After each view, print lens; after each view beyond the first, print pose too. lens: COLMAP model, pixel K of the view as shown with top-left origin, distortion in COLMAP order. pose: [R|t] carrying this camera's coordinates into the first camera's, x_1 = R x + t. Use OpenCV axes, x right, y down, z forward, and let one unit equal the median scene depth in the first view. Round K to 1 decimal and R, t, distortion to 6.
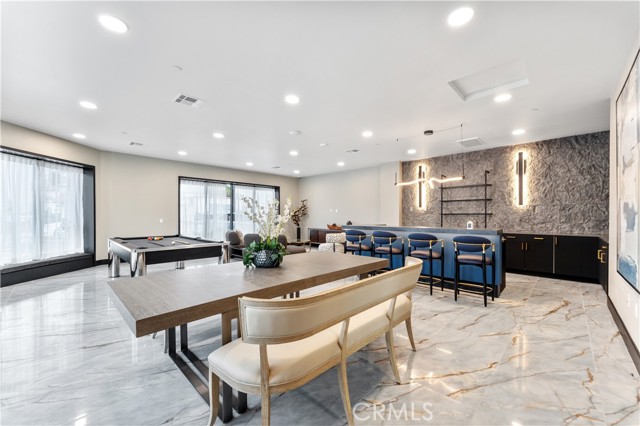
lens RADIAL K [[256.7, 0, 320.0], [0, 256.7, 213.0], [0, 0, 1]] dist [0.001210, 0.000020]
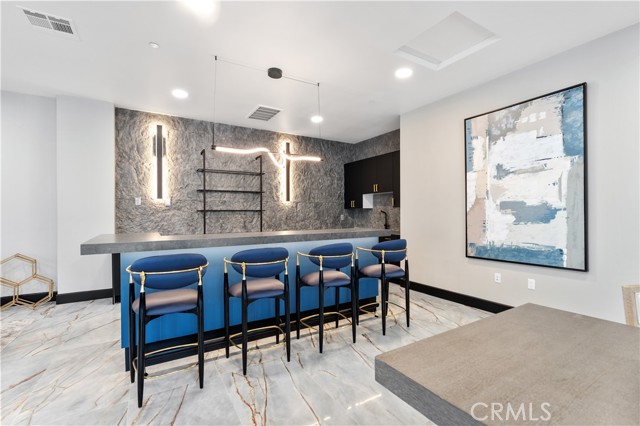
lens RADIAL K [[288.2, 0, 320.0], [0, 288.2, 213.0], [0, 0, 1]] dist [-0.000151, -0.000023]
pose [[0.257456, -0.000110, 0.966290, -0.146036], [-0.005322, 0.999985, 0.001532, 0.007586], [-0.966275, -0.005537, 0.257452, 0.546972]]
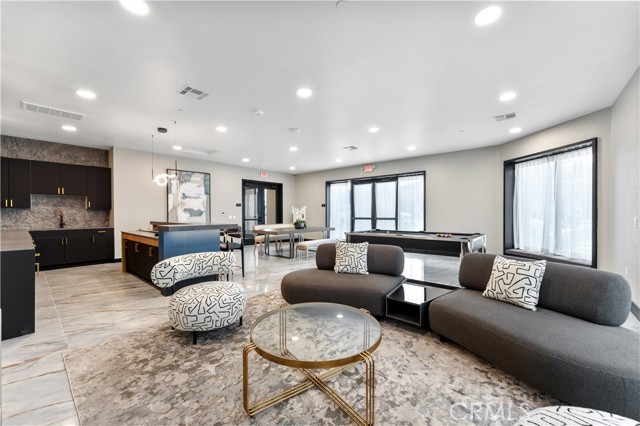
lens RADIAL K [[256.7, 0, 320.0], [0, 256.7, 213.0], [0, 0, 1]] dist [0.001210, 0.000020]
pose [[-0.998643, 0.001333, -0.052054, -0.107004], [0.001658, 0.999979, -0.006211, 0.014989], [0.052045, -0.006289, -0.998625, 1.519968]]
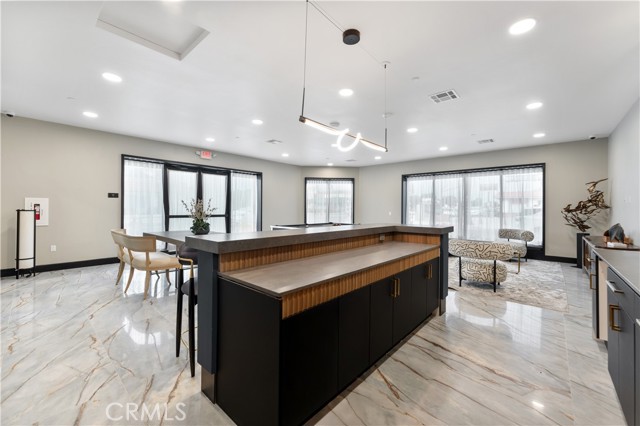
lens RADIAL K [[258.4, 0, 324.9], [0, 258.4, 209.4], [0, 0, 1]] dist [0.001179, 0.000088]
pose [[0.045653, 0.003674, -0.998951, 0.669263], [0.001780, 0.999991, 0.003759, 0.005286], [0.998956, -0.001950, 0.045646, 0.693342]]
